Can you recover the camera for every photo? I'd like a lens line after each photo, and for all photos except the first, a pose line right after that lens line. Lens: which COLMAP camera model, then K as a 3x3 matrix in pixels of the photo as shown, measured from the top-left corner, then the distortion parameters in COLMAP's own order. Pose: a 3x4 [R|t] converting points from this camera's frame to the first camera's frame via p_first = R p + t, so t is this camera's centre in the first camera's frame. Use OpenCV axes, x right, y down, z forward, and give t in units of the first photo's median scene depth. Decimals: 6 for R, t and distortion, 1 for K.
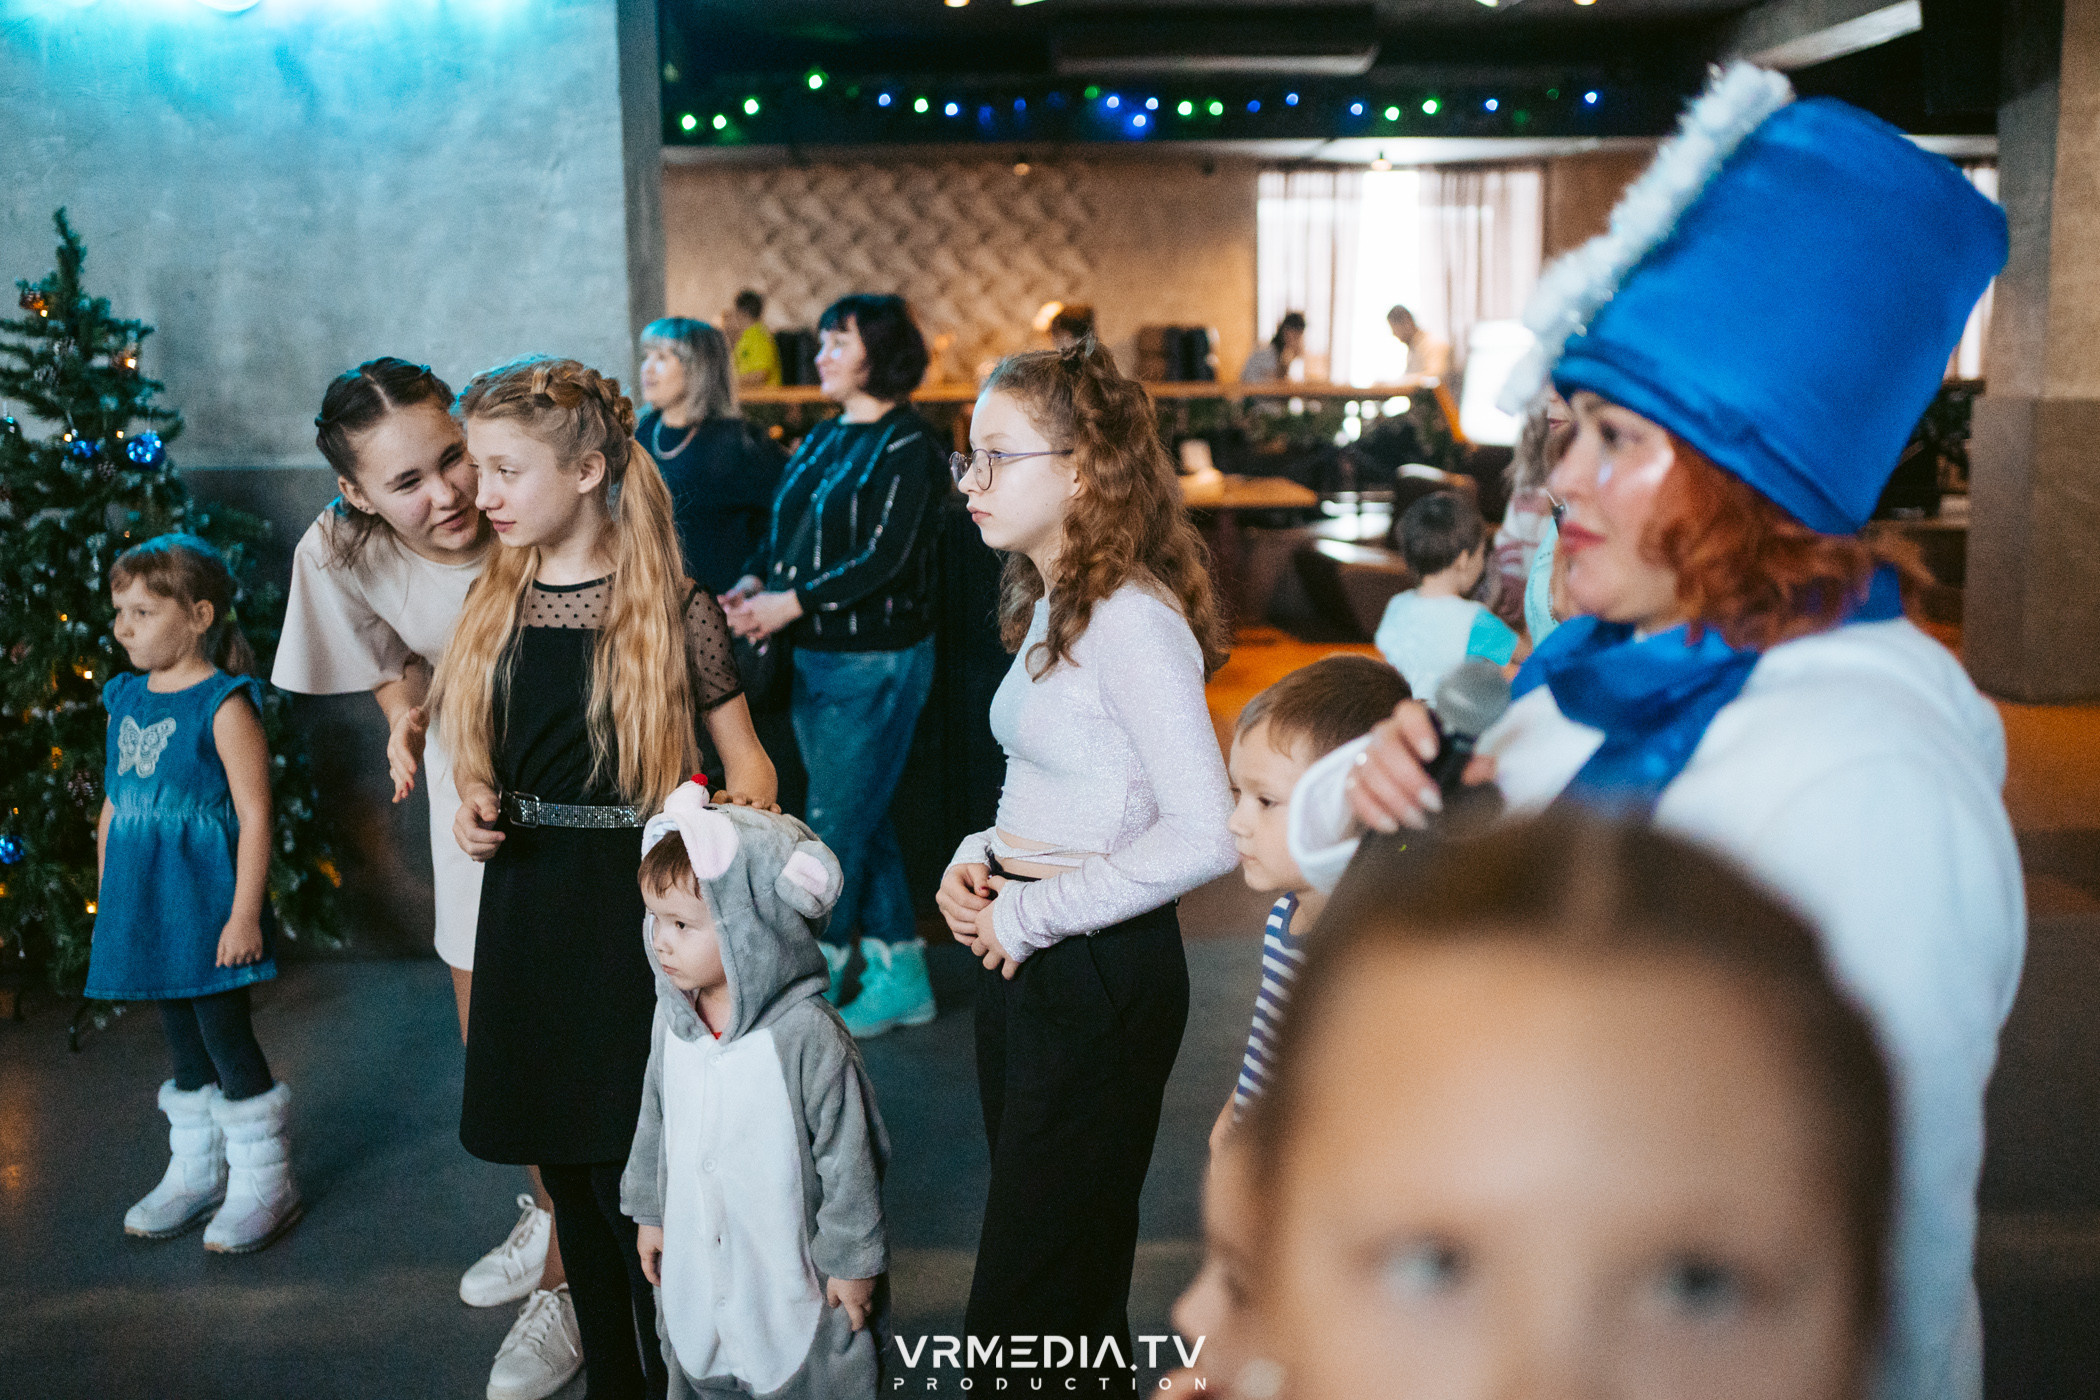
lens RADIAL K [[2249.5, 0, 1053.2], [0, 2249.5, 638.9], [0, 0, 1]] dist [-0.017808, 0.179431]
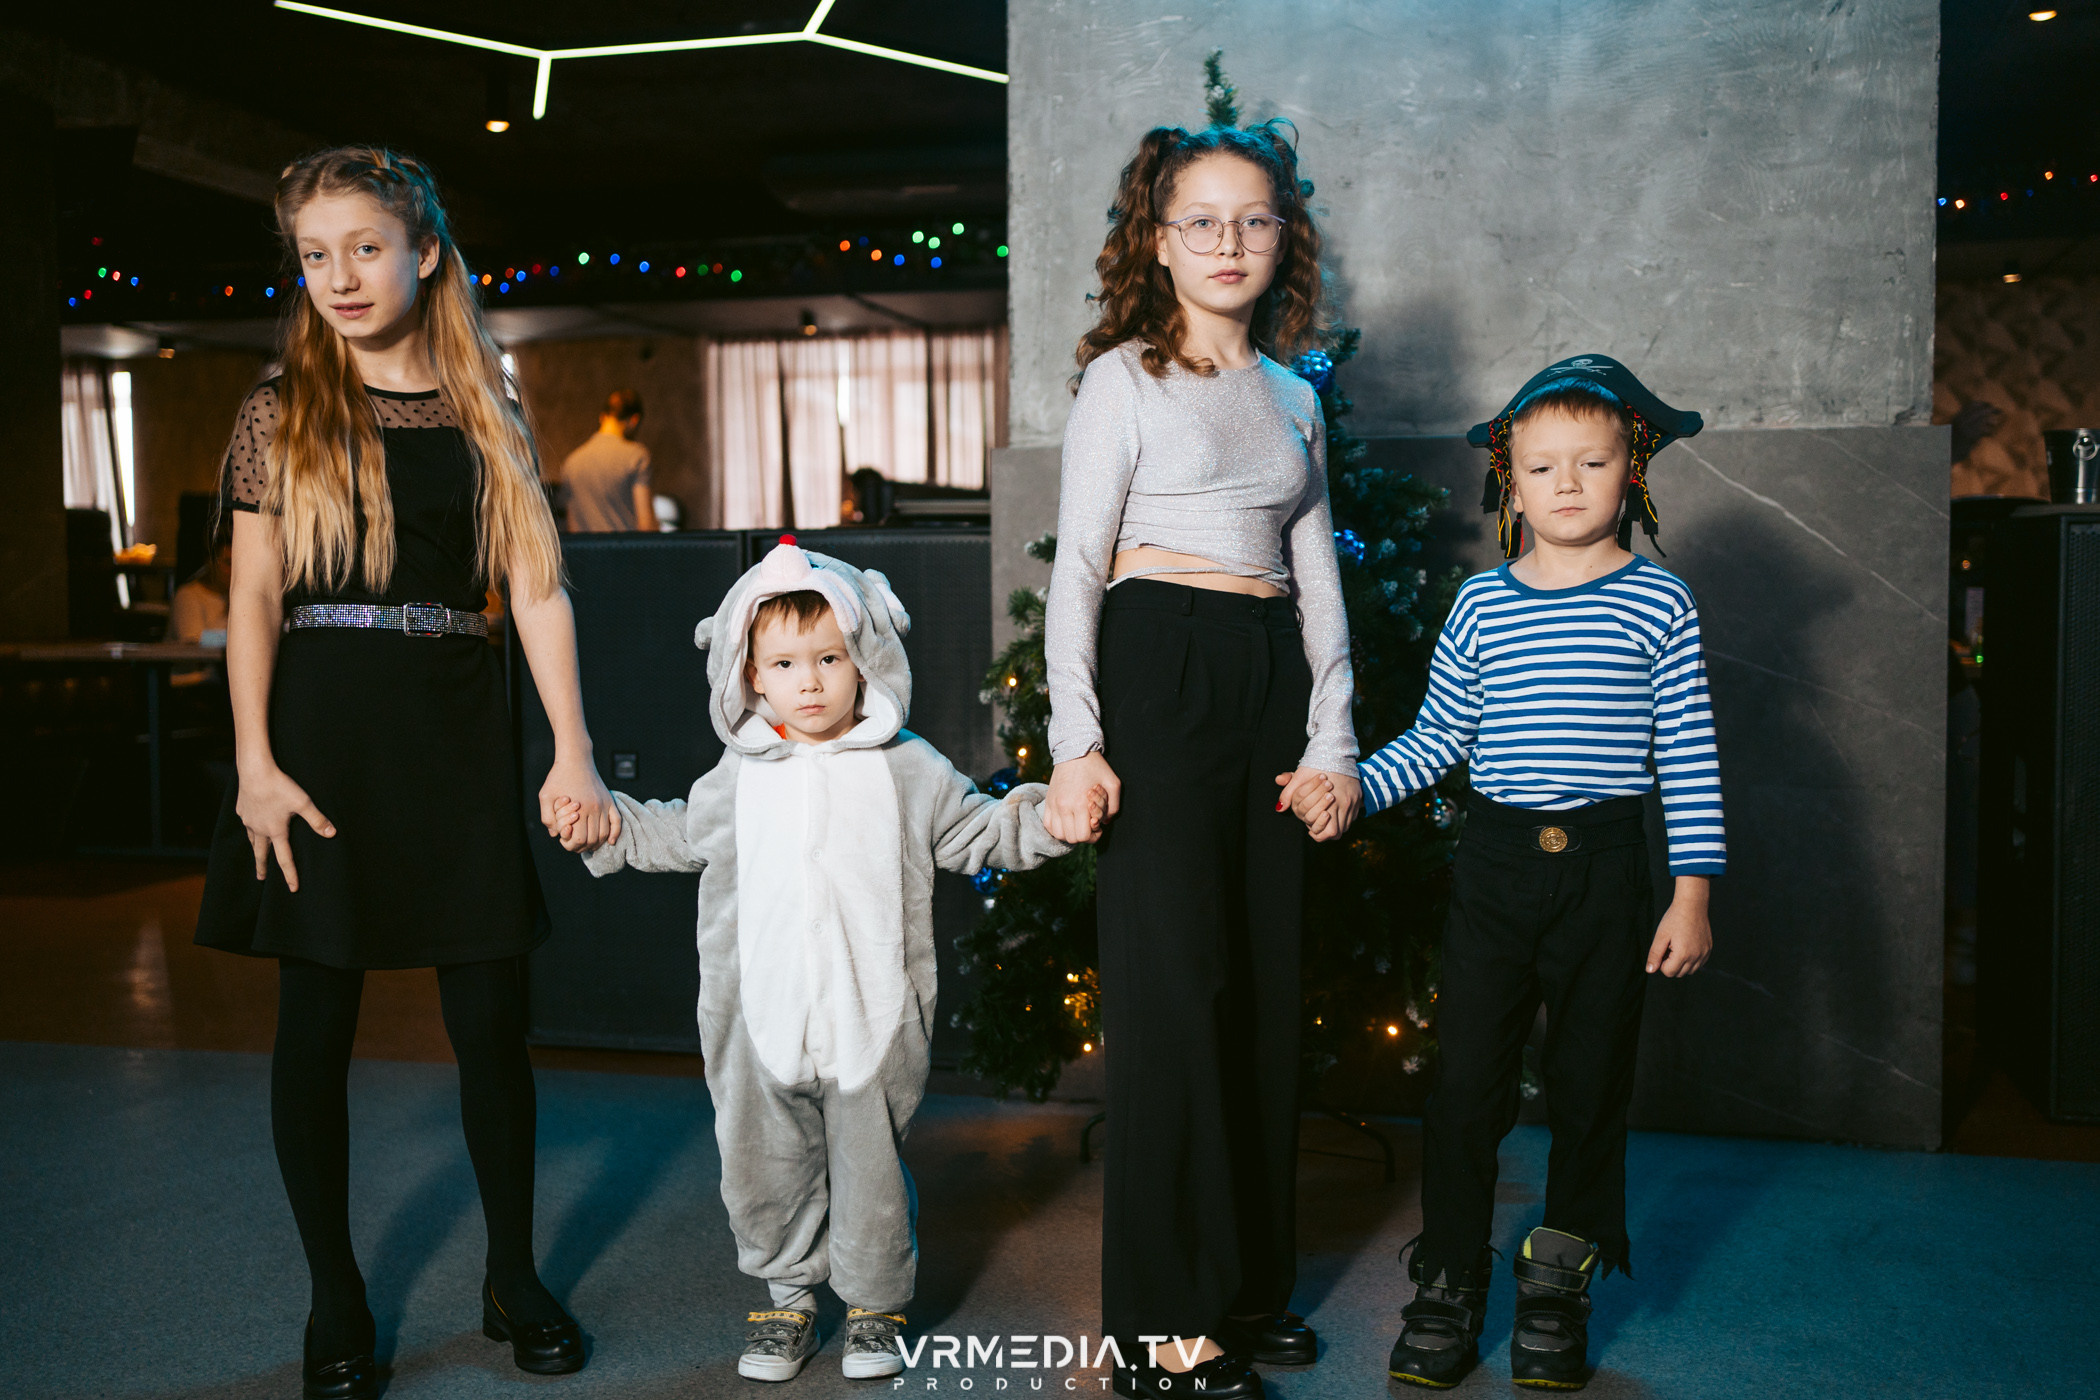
lens RADIAL K [[2197.8, 0, 1046.4], [0, 2197.8, 695.2], [0, 0, 1]] dist [-0.033013, 0.167686]
pose [[0.949681, 0.020968, -0.312515, -0.237895], [-0.047241, 0.995932, -0.076735, 0.070299], [0.309634, 0.087637, 0.946808, 0.289373]]
